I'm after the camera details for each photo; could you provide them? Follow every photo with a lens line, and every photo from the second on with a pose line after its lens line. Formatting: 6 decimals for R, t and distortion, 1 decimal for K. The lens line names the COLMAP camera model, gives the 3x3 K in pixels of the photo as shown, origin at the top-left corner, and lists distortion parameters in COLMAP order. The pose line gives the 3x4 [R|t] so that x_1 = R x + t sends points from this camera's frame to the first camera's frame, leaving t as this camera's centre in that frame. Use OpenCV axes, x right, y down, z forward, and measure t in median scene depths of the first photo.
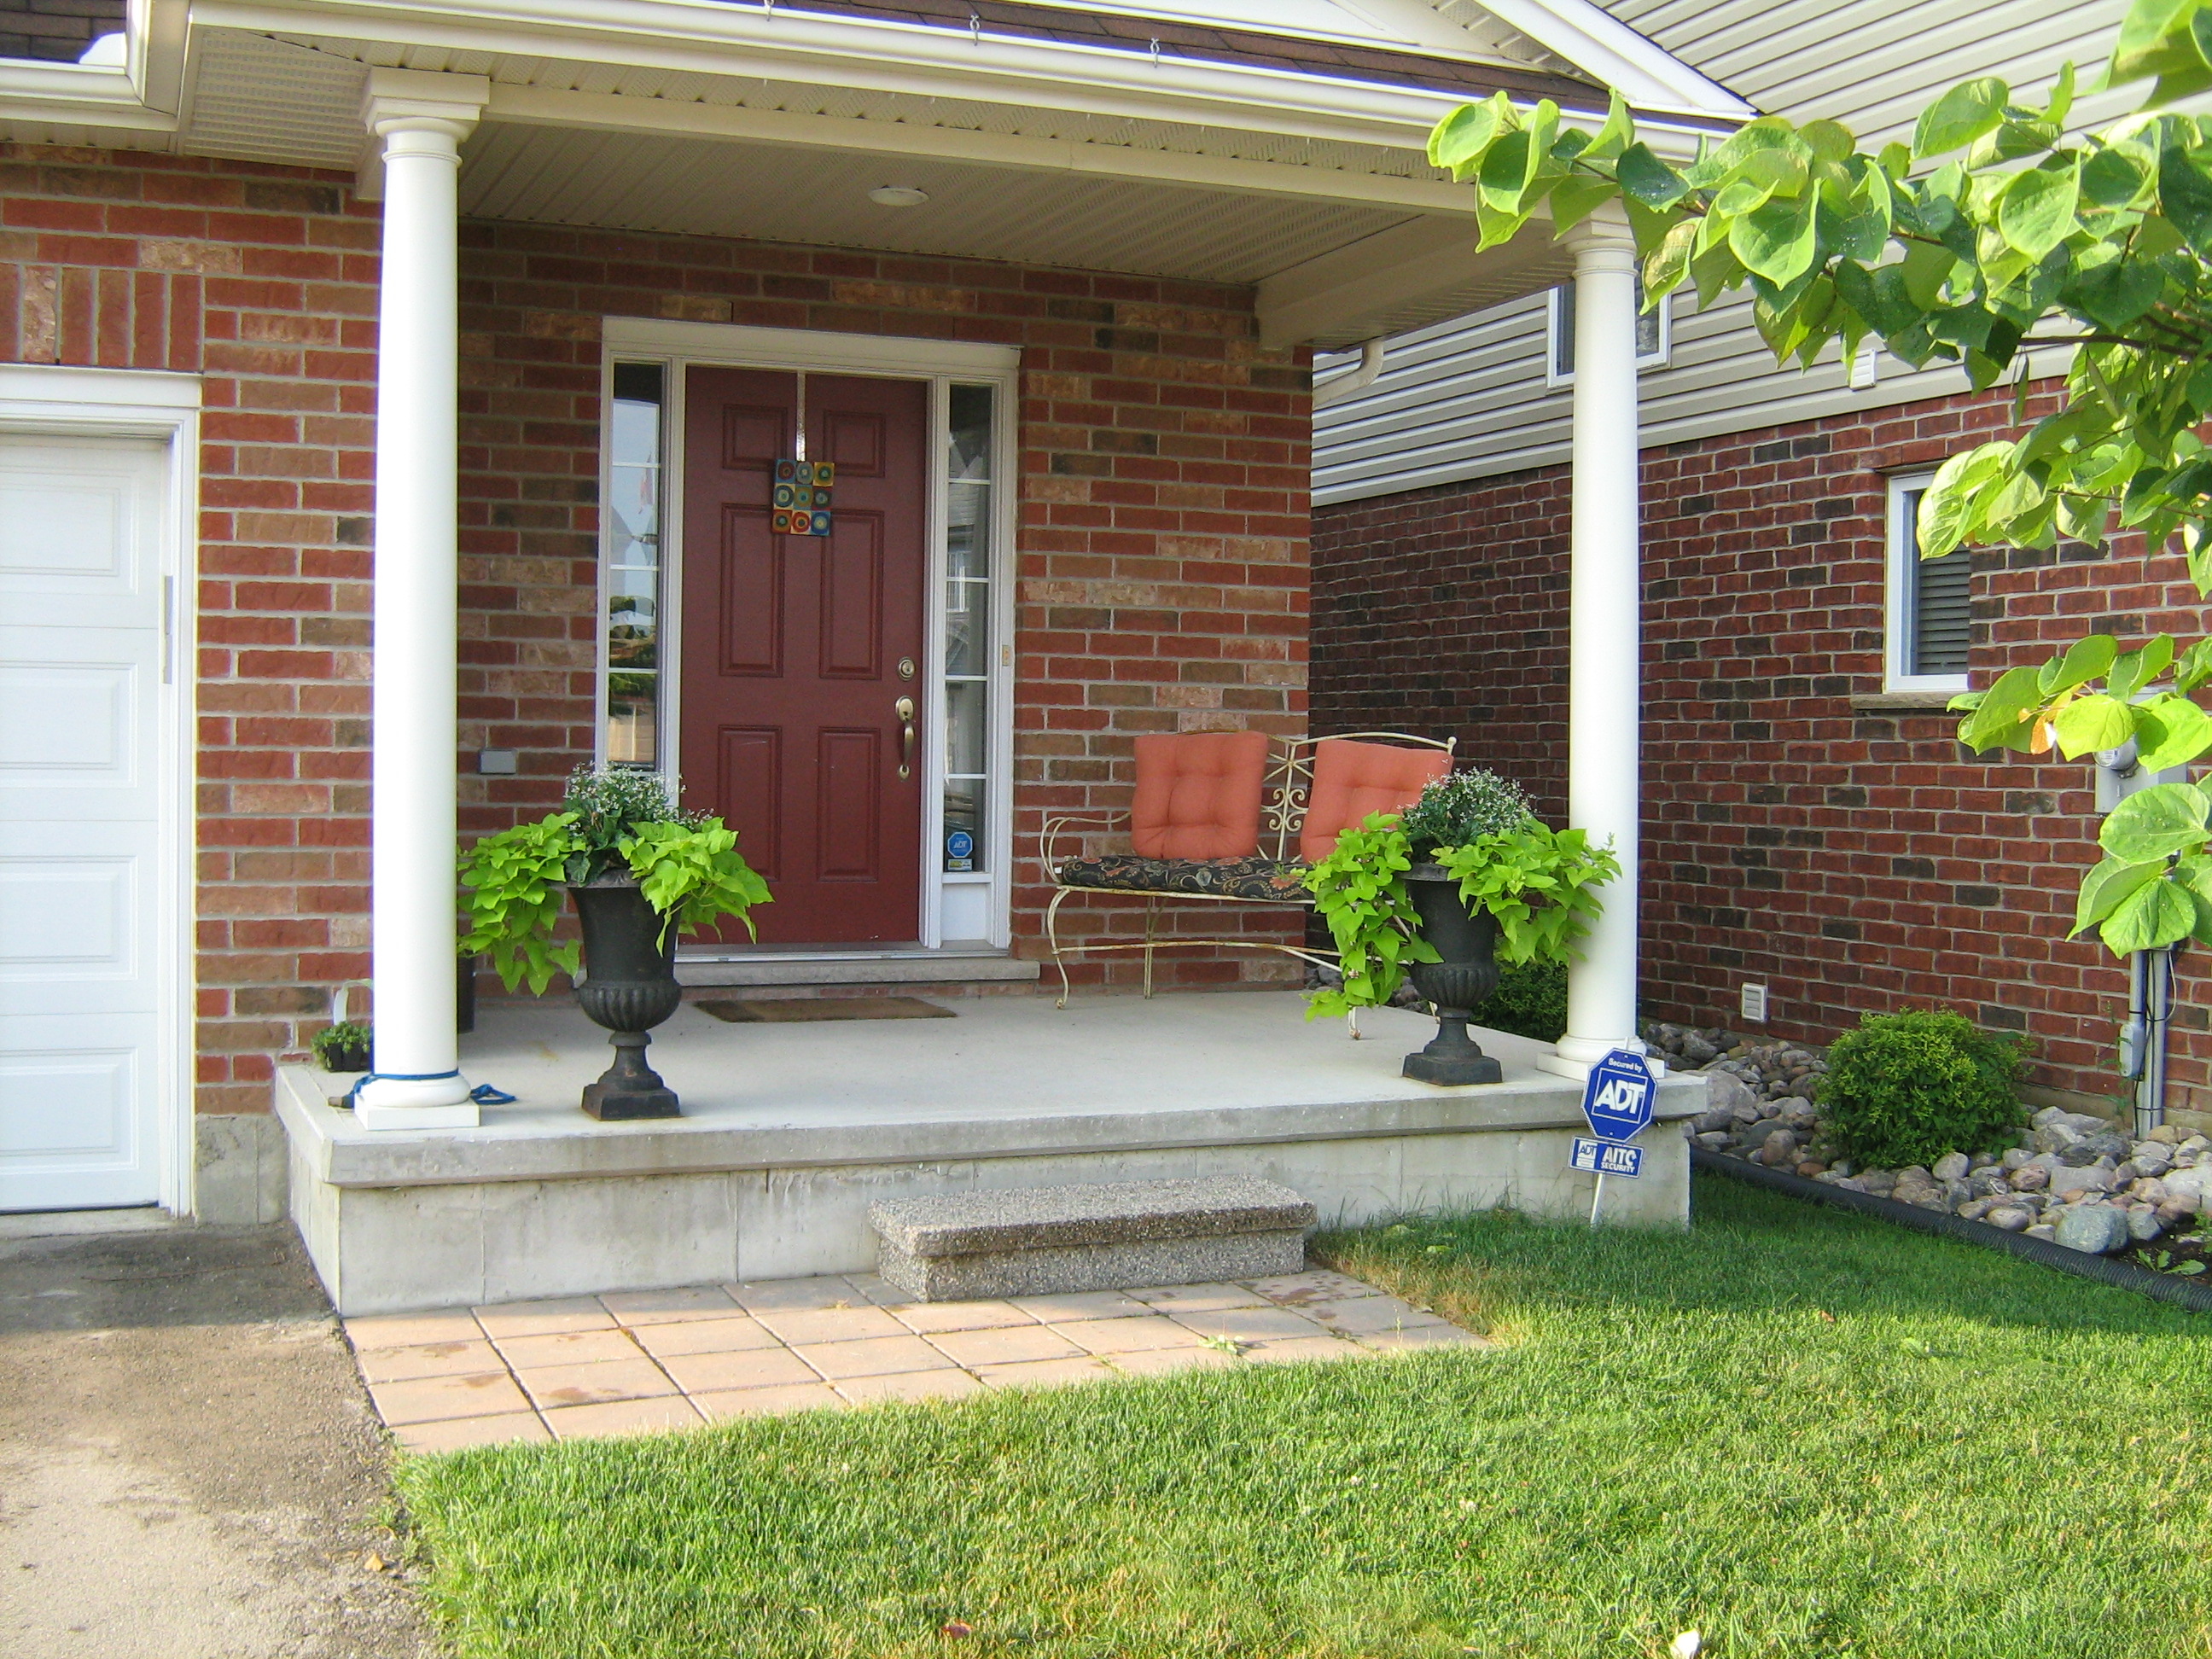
lens RADIAL K [[2473.7, 0, 1106.6], [0, 2473.7, 848.9], [0, 0, 1]] dist [-0.118001, 0.000000]
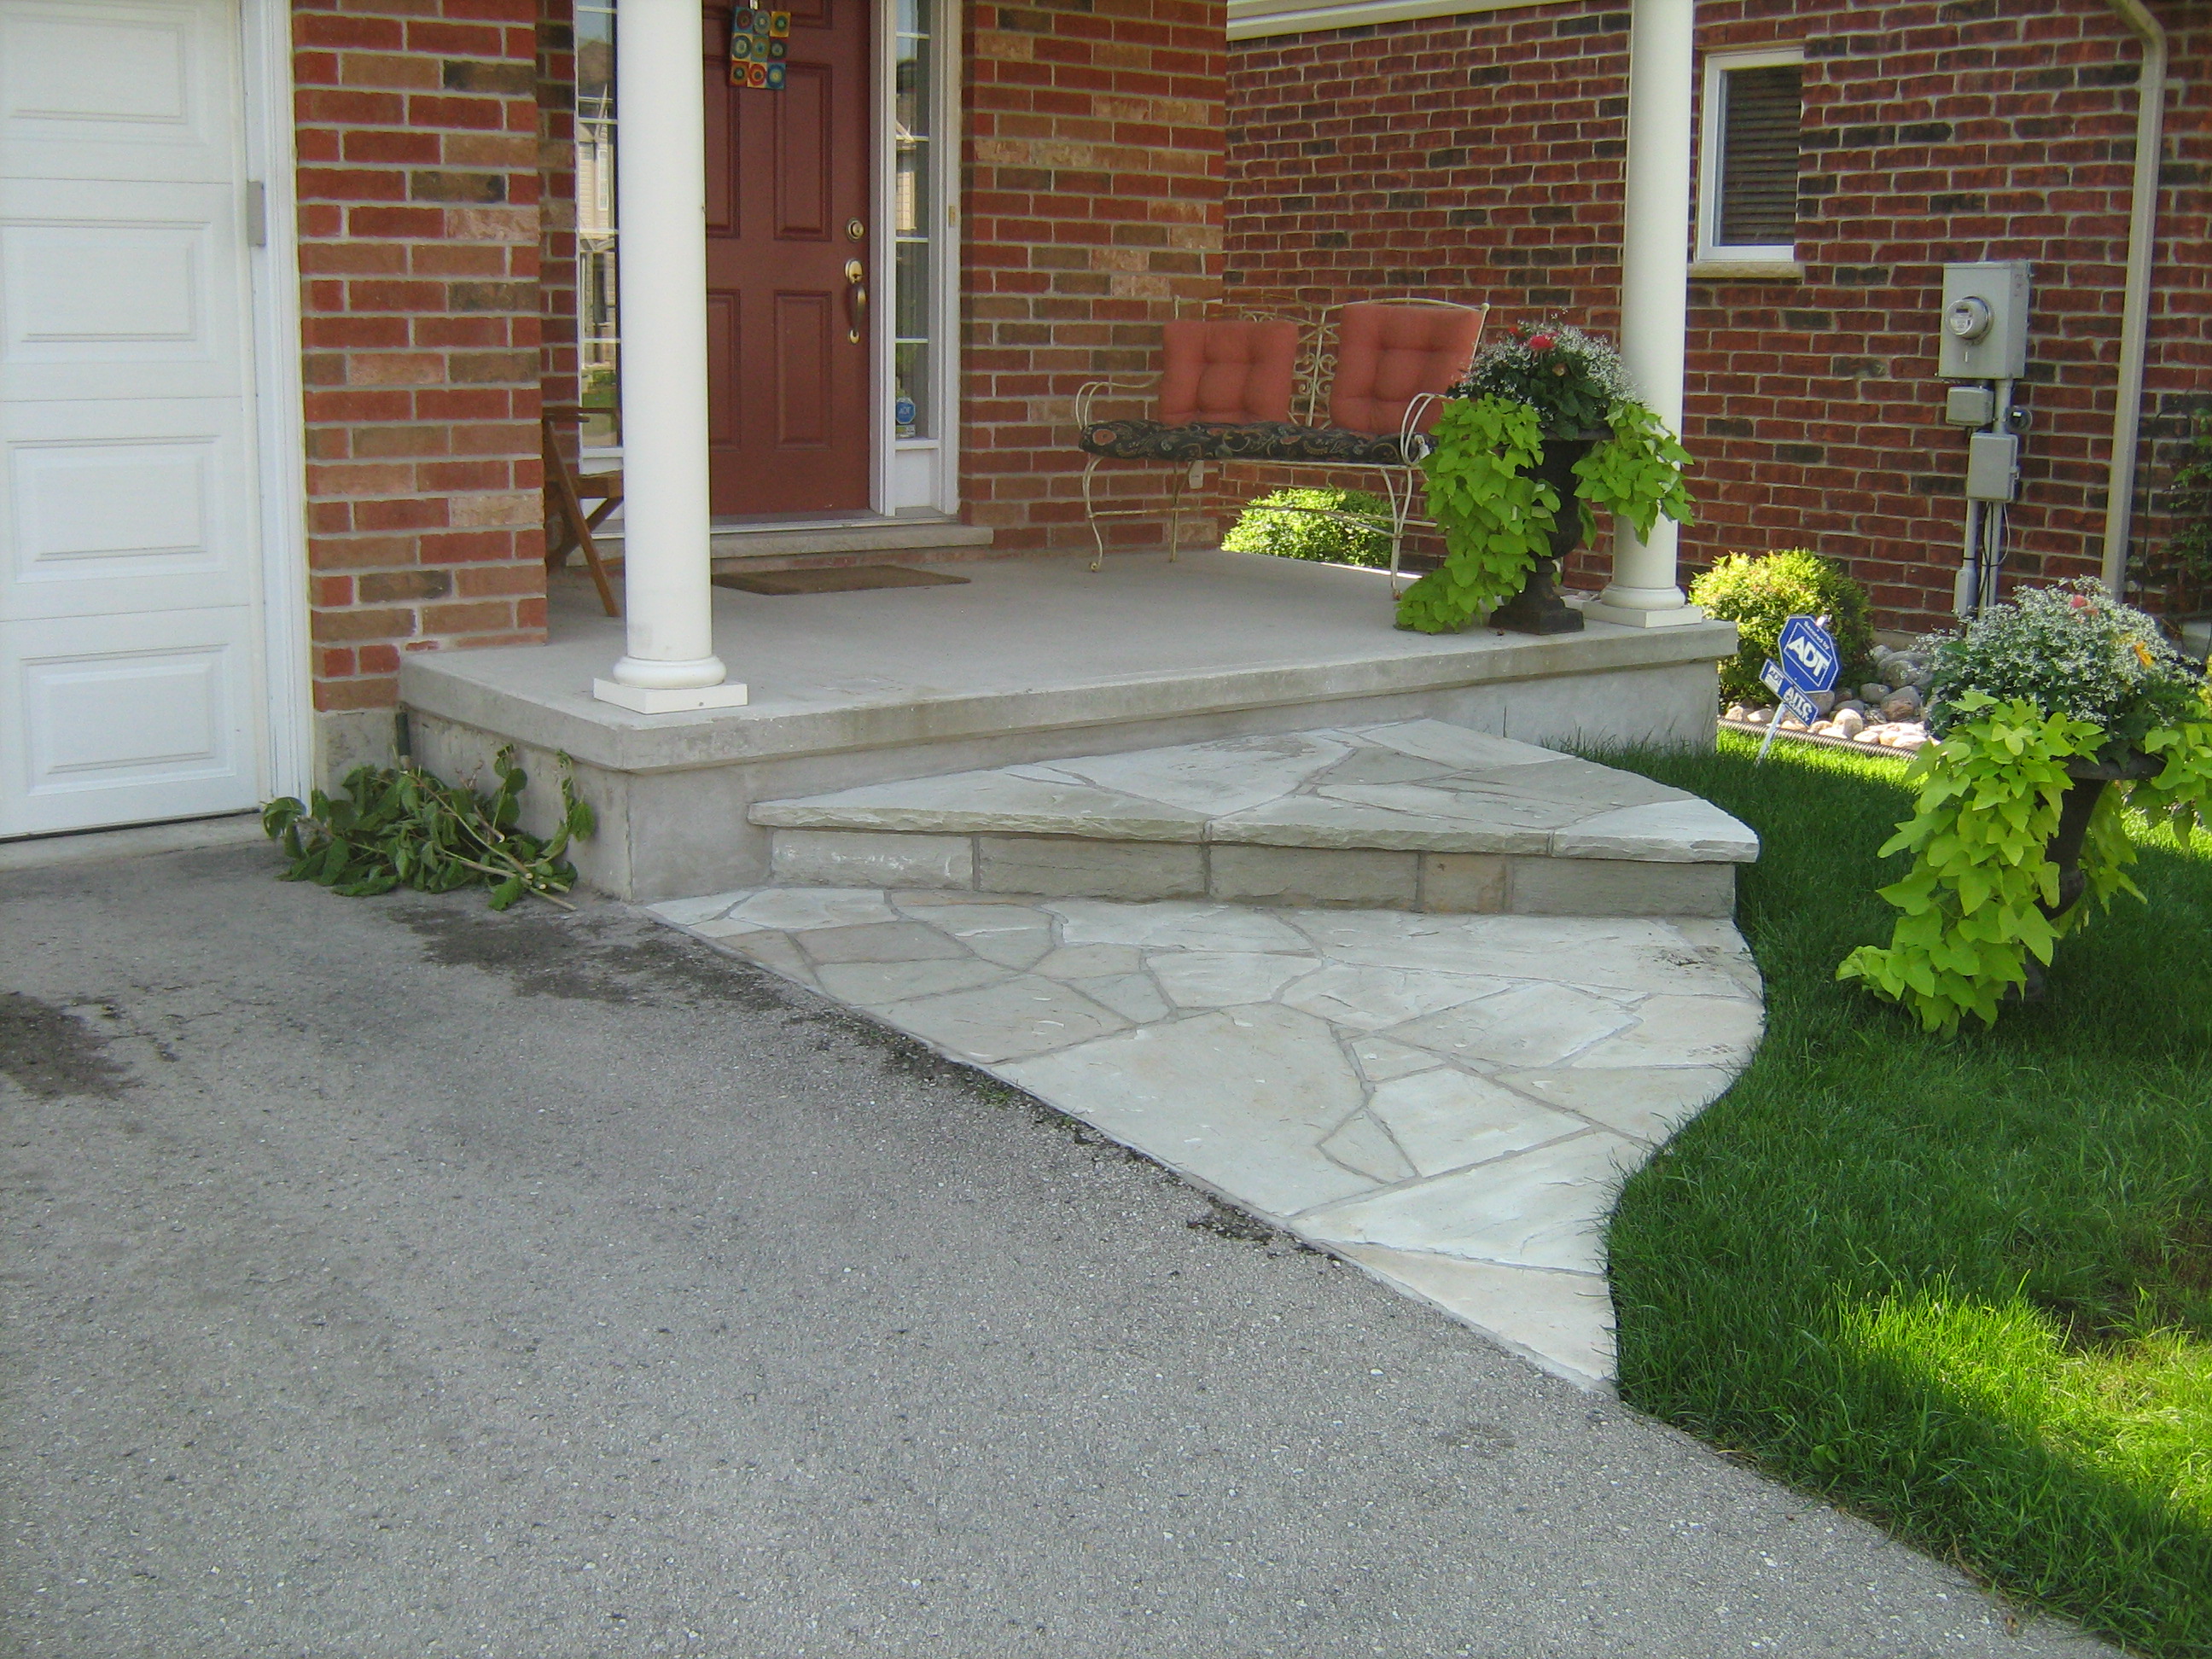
lens RADIAL K [[2473.7, 0, 1100.2], [0, 2473.7, 814.6], [0, 0, 1]] dist [-0.118001, 0.000000]
pose [[0.968550, -0.049167, 0.243914, -0.233045], [0.009625, 0.986953, 0.160724, 0.000221], [-0.248634, -0.153321, 0.956386, 0.014592]]
